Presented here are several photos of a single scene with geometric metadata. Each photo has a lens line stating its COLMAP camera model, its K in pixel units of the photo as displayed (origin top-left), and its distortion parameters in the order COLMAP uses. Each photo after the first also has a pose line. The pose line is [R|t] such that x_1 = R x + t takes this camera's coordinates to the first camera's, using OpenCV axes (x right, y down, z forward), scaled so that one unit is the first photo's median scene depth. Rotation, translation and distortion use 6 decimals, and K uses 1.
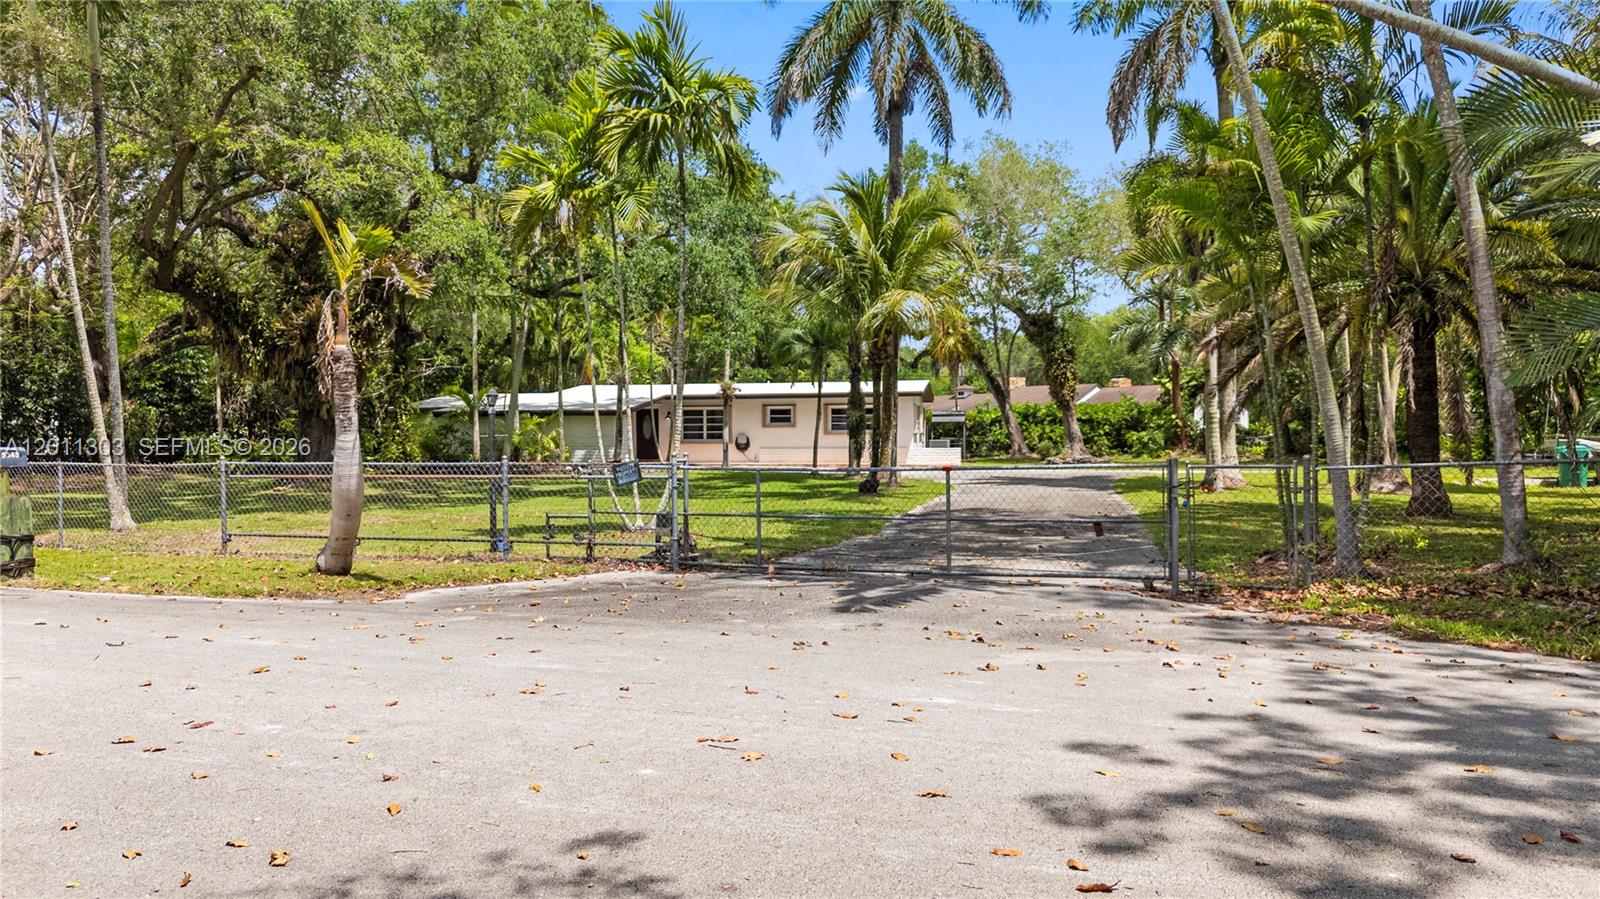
lens RADIAL K [[1209.9, 0, 793.9], [0, 1209.9, 455.2], [0, 0, 1]] dist [0.063731, -0.057876]
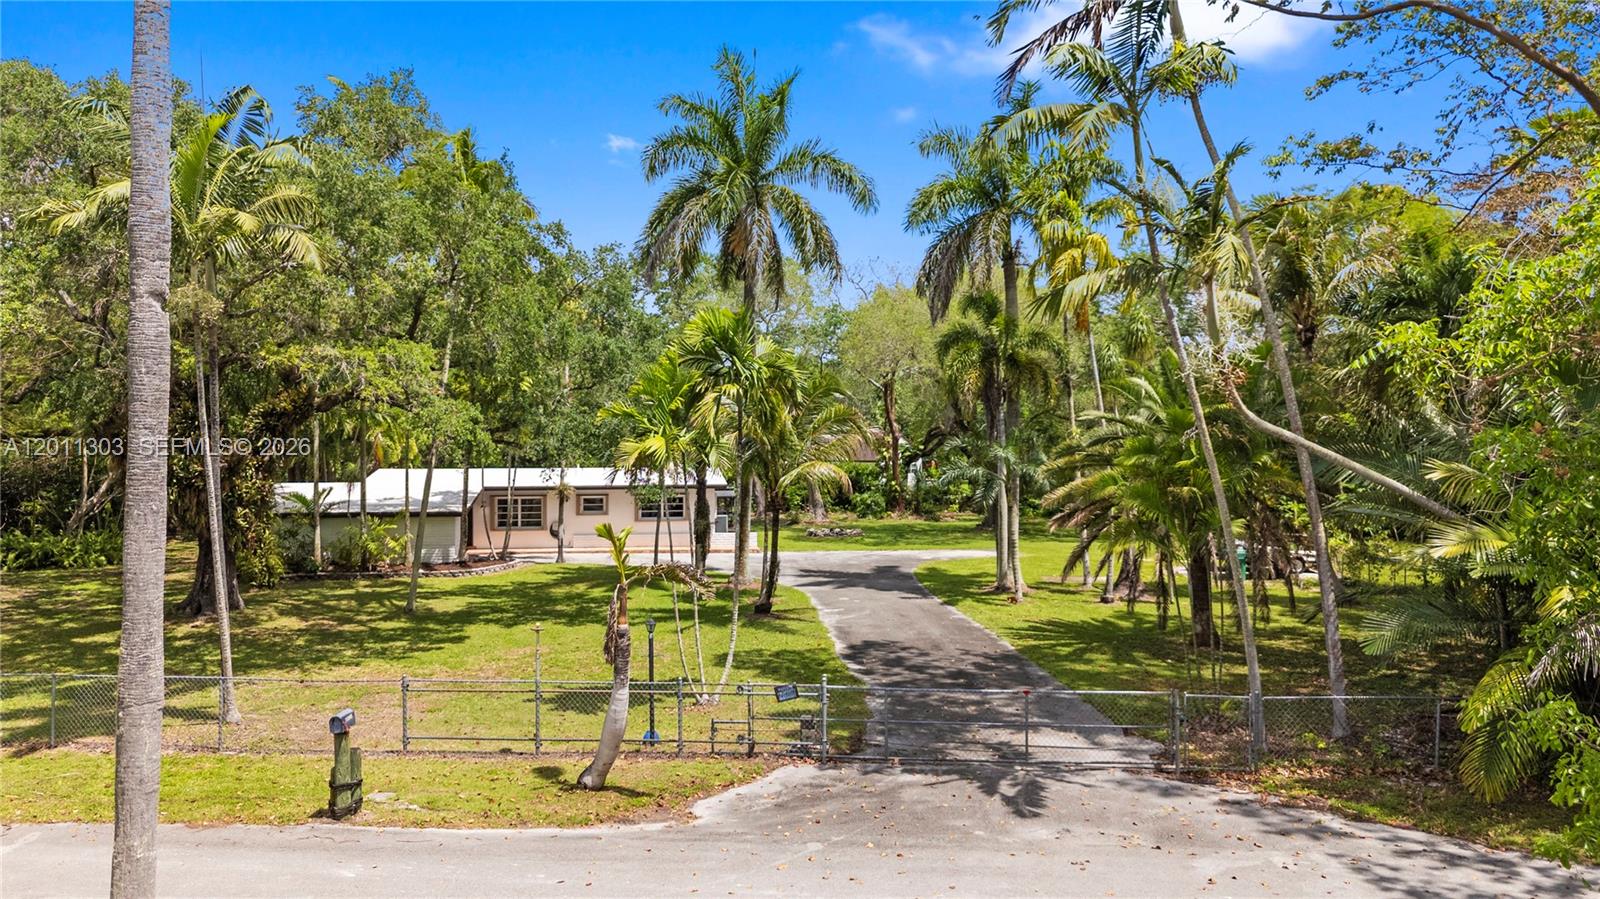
lens RADIAL K [[1209.9, 0, 793.9], [0, 1209.9, 455.2], [0, 0, 1]] dist [0.063731, -0.057876]
pose [[0.952930, -0.000387, 0.303190, -0.168281], [-0.000753, 0.999993, 0.003644, -0.080295], [-0.303189, -0.003701, 0.952923, -0.100403]]
